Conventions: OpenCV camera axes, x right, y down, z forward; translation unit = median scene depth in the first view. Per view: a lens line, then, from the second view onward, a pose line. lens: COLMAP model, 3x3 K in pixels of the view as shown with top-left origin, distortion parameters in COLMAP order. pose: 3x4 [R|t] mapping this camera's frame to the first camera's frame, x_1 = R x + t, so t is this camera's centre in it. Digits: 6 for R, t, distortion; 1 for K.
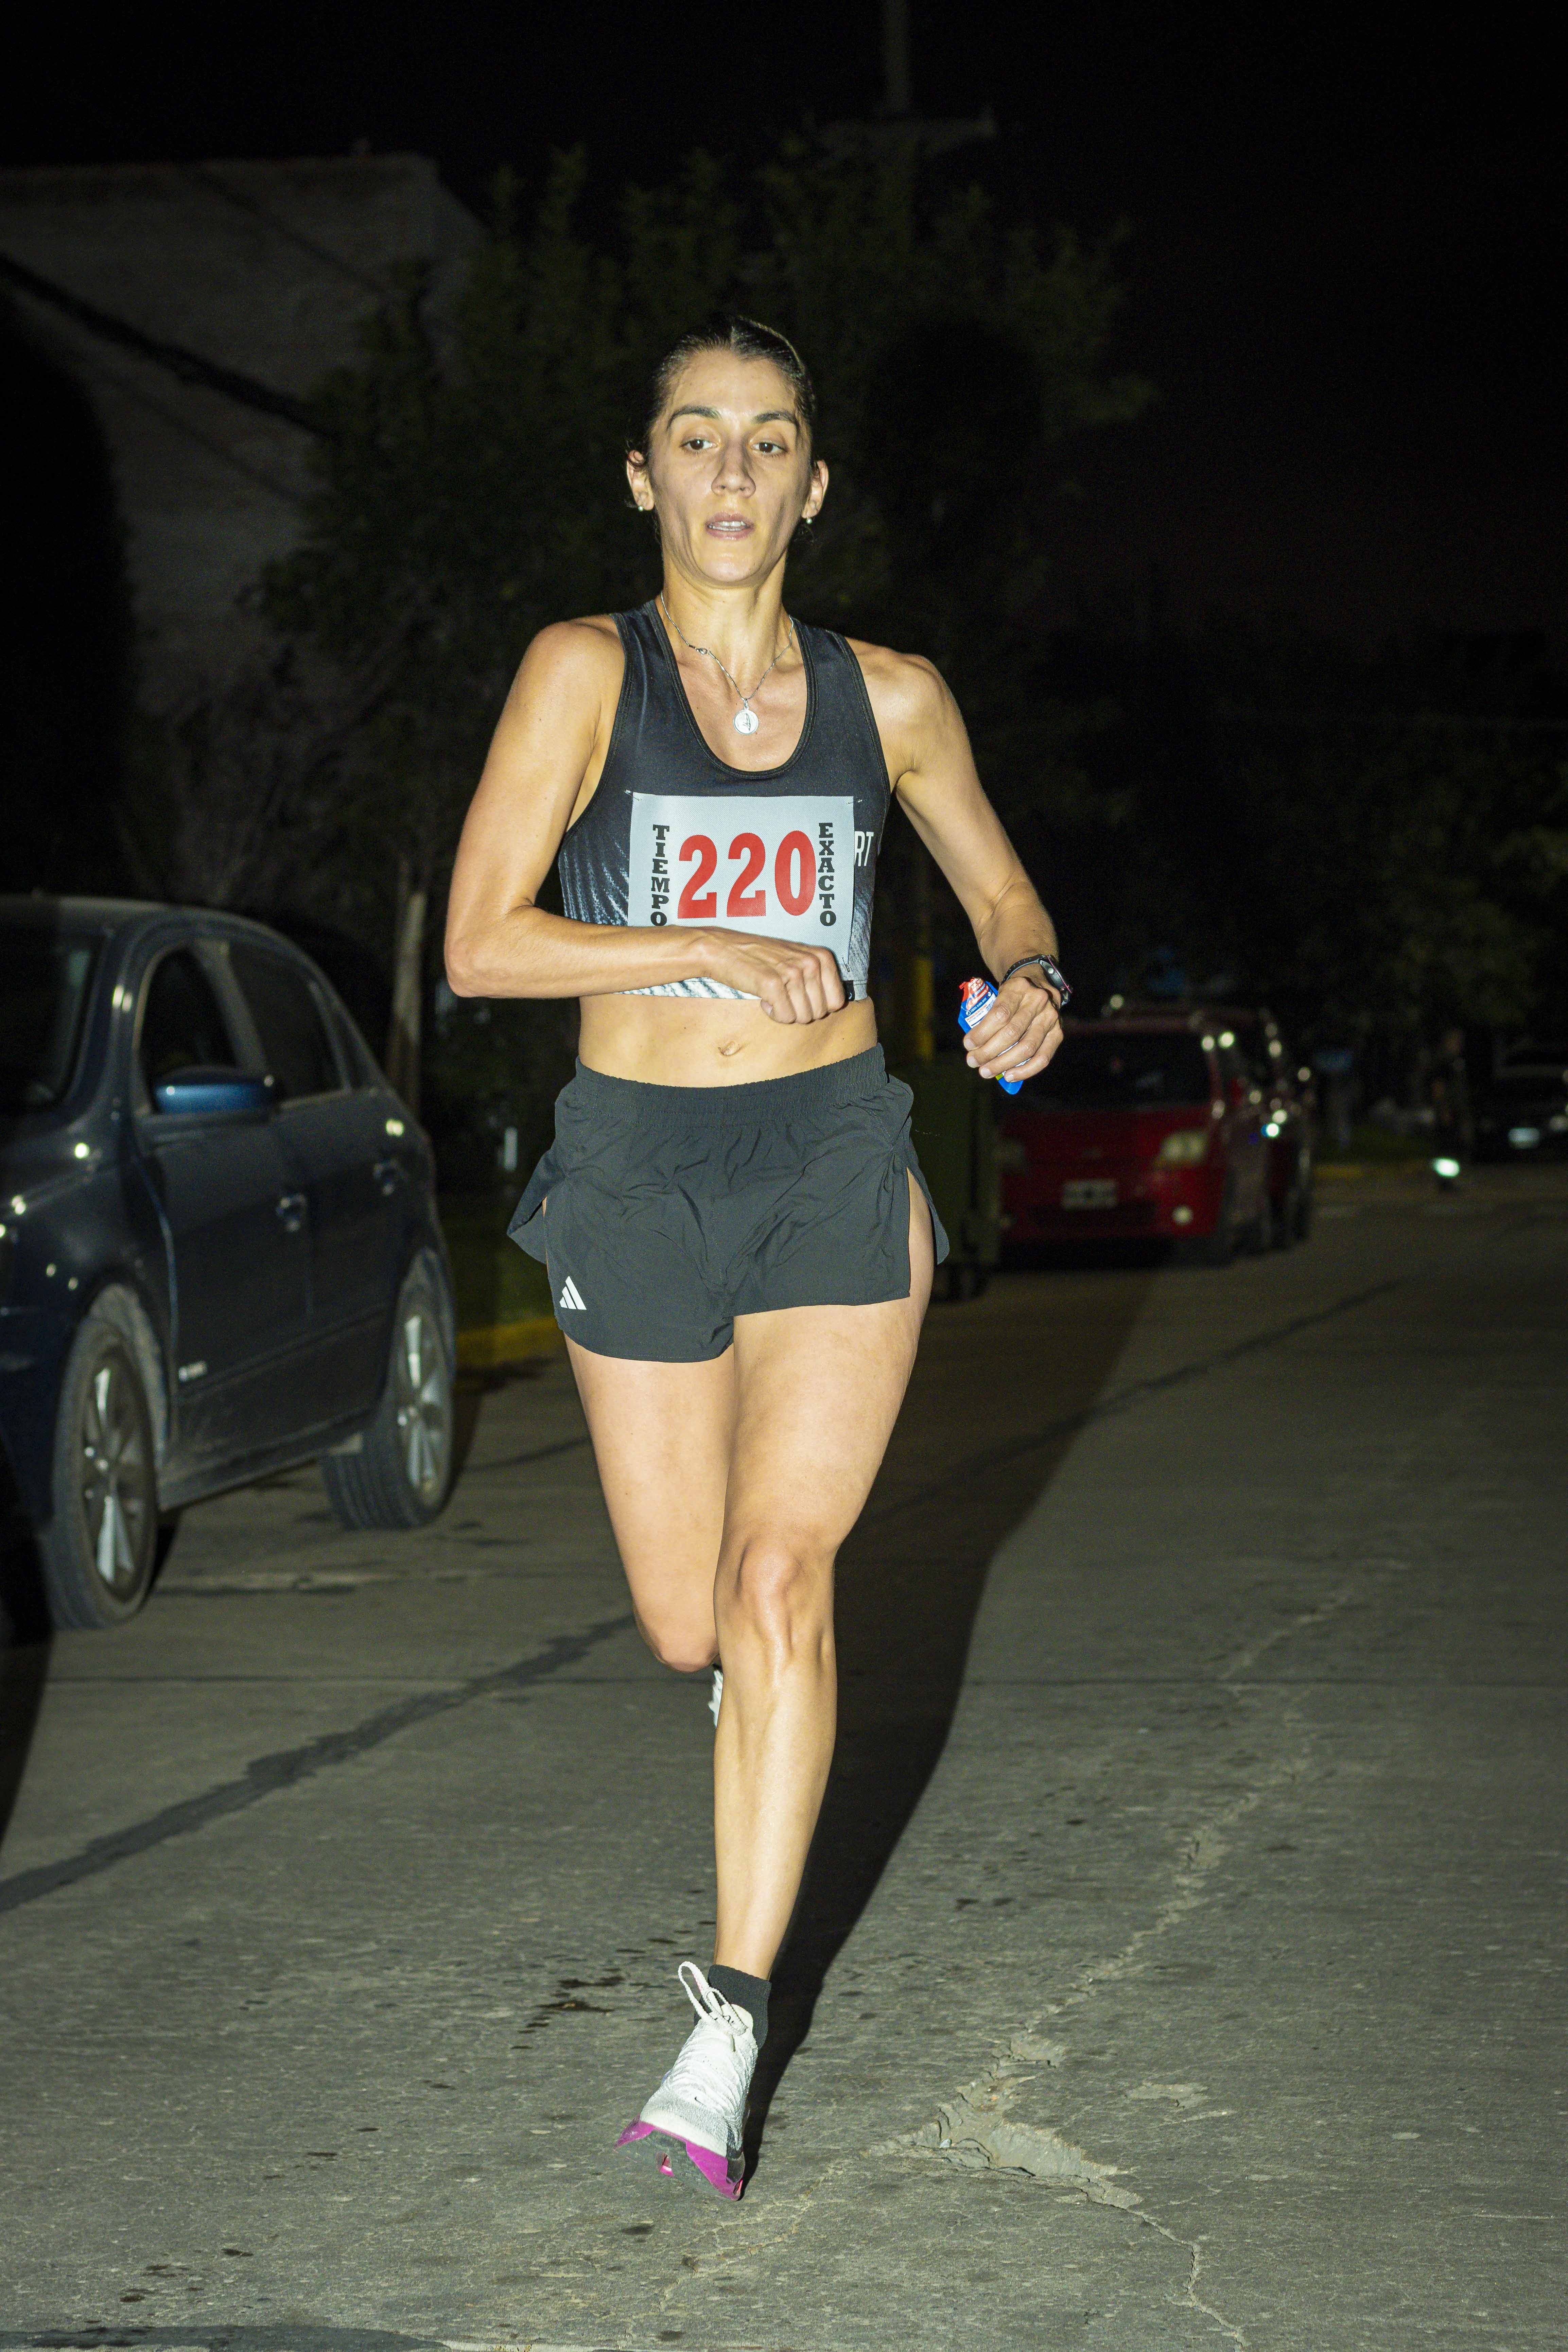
lens RADIAL K [[5356.9, 0, 779.9], [0, 5356.9, 1432.4], [0, 0, 1]] dist [0.119239, 0.093377]
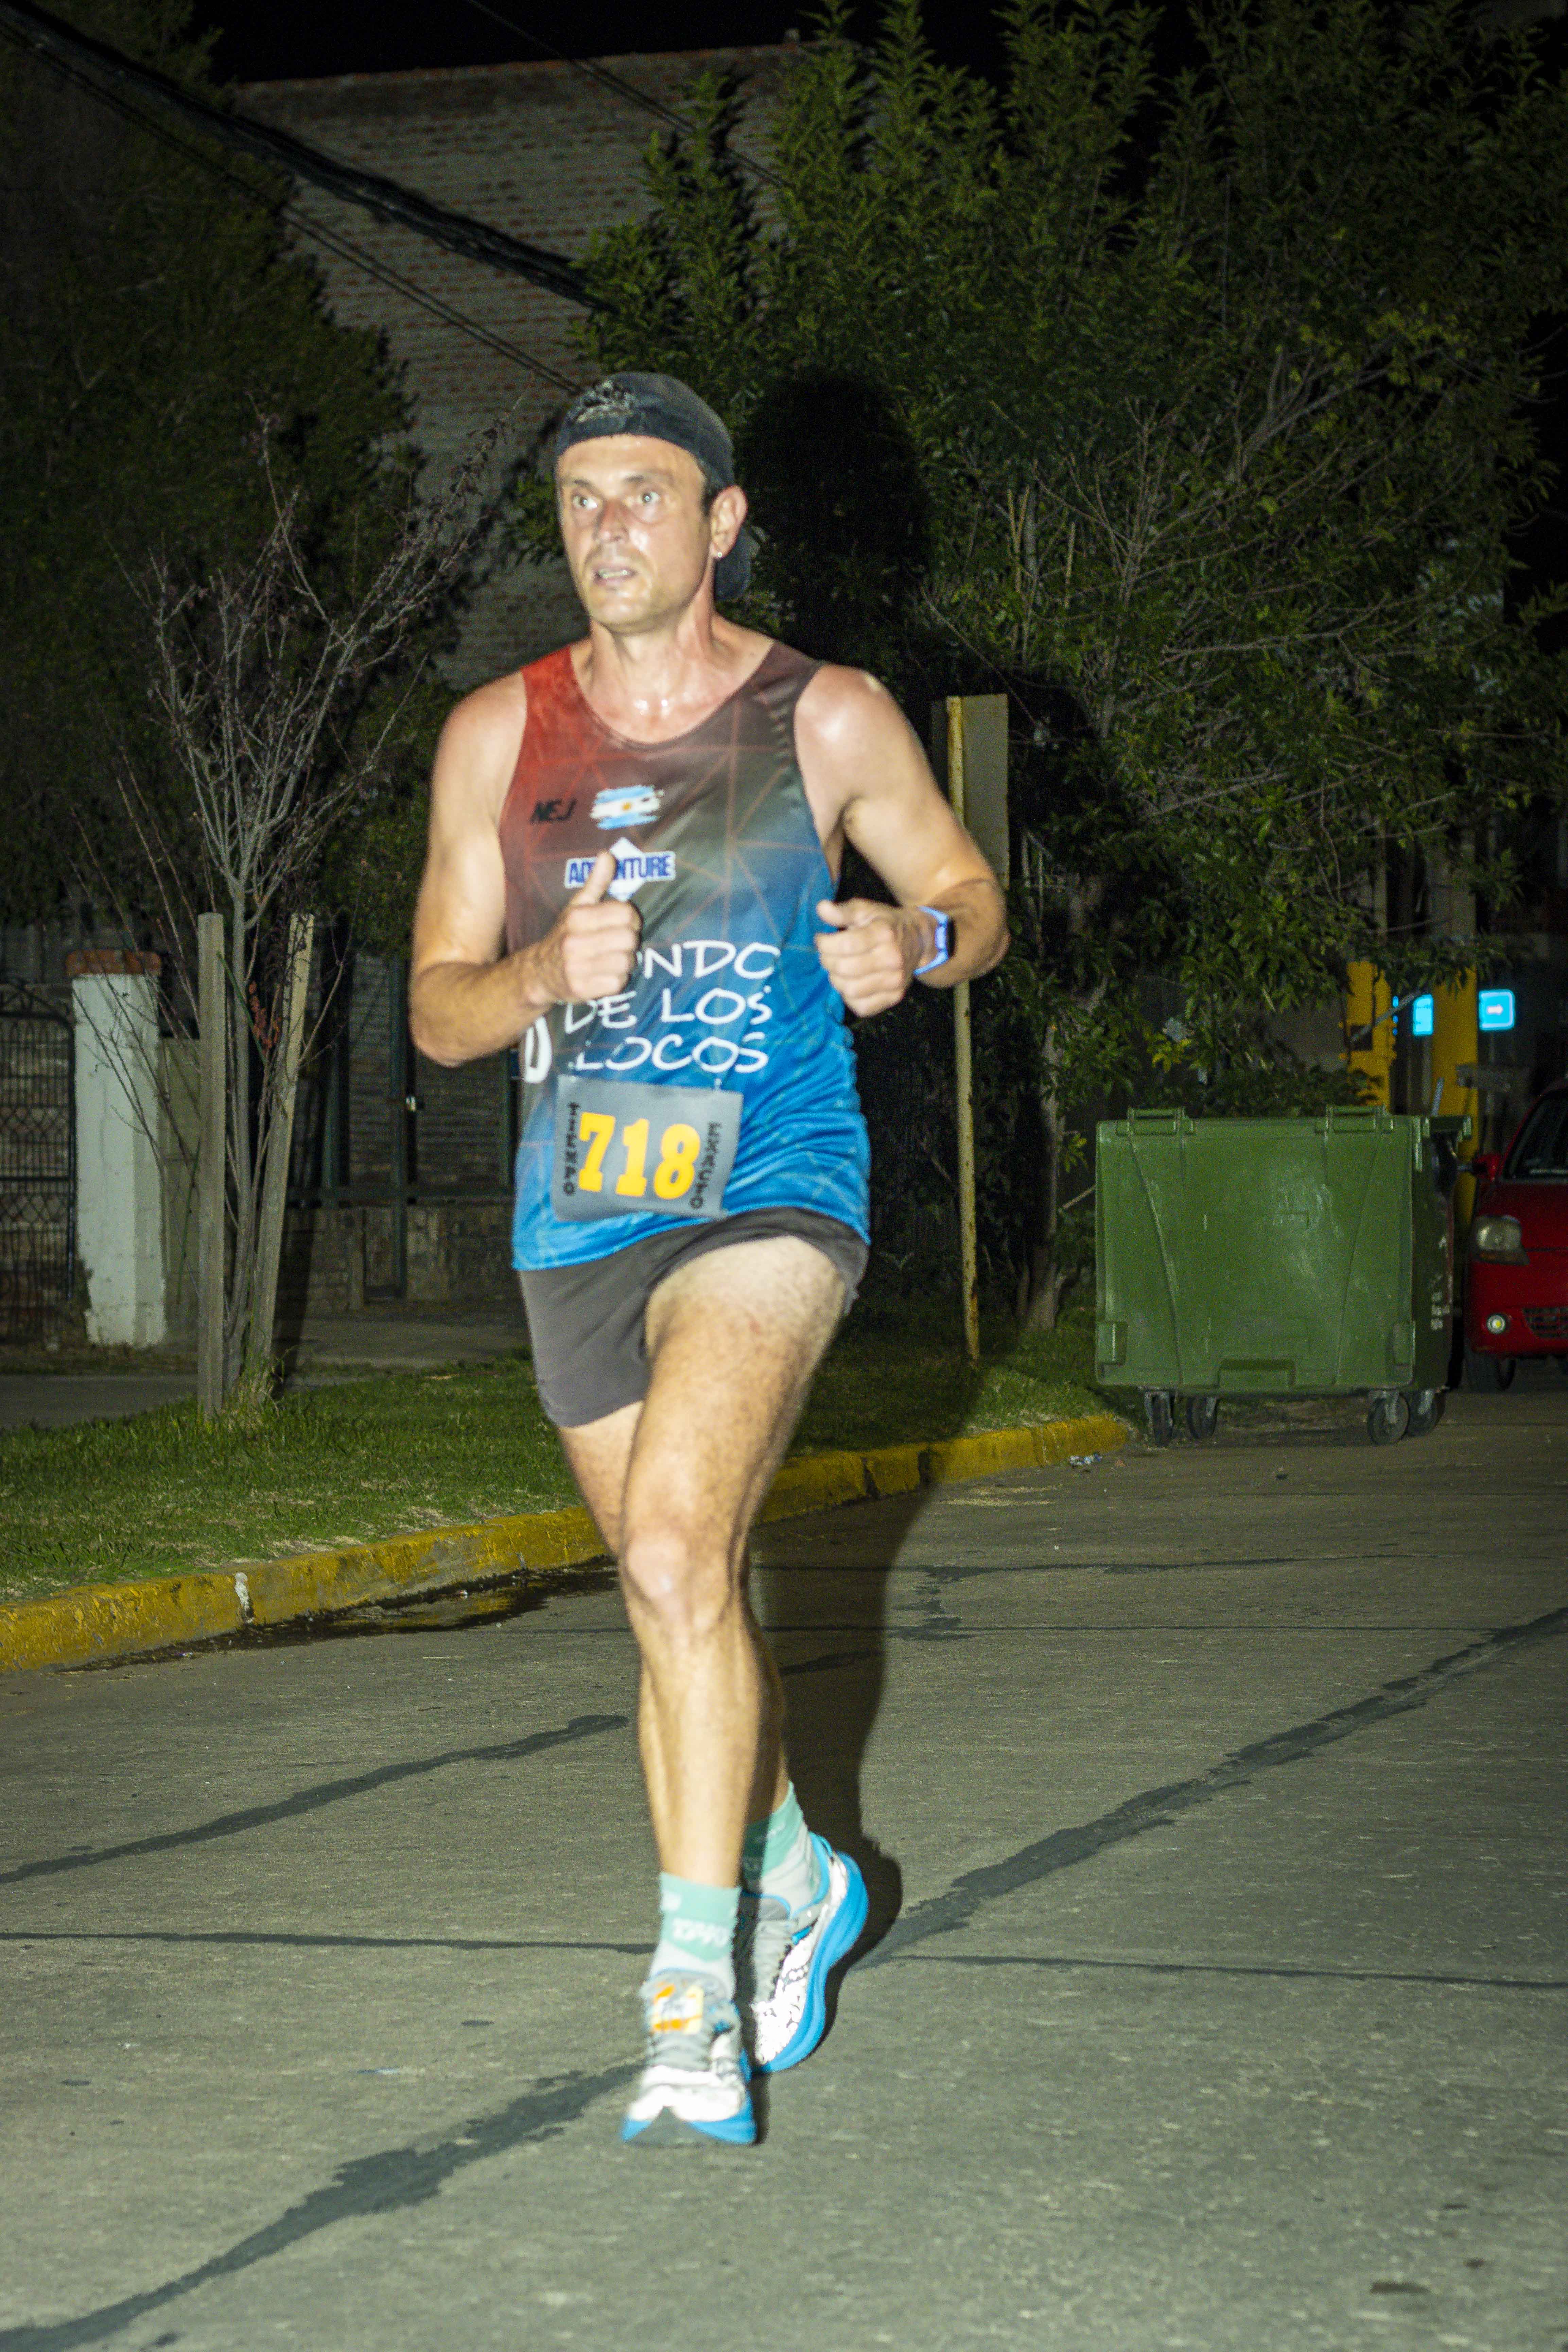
lens RADIAL K [[5424.5, 0, 782.1], [0, 5424.5, 1443.3], [0, 0, 1]] dist [0.127593, 0.012243]
pose [[0.992727, 0.007717, -0.120137, 0.080865], [-0.009077, 0.999901, -0.010772, -0.030804], [0.120042, 0.011784, 0.992699, 0.502318]]
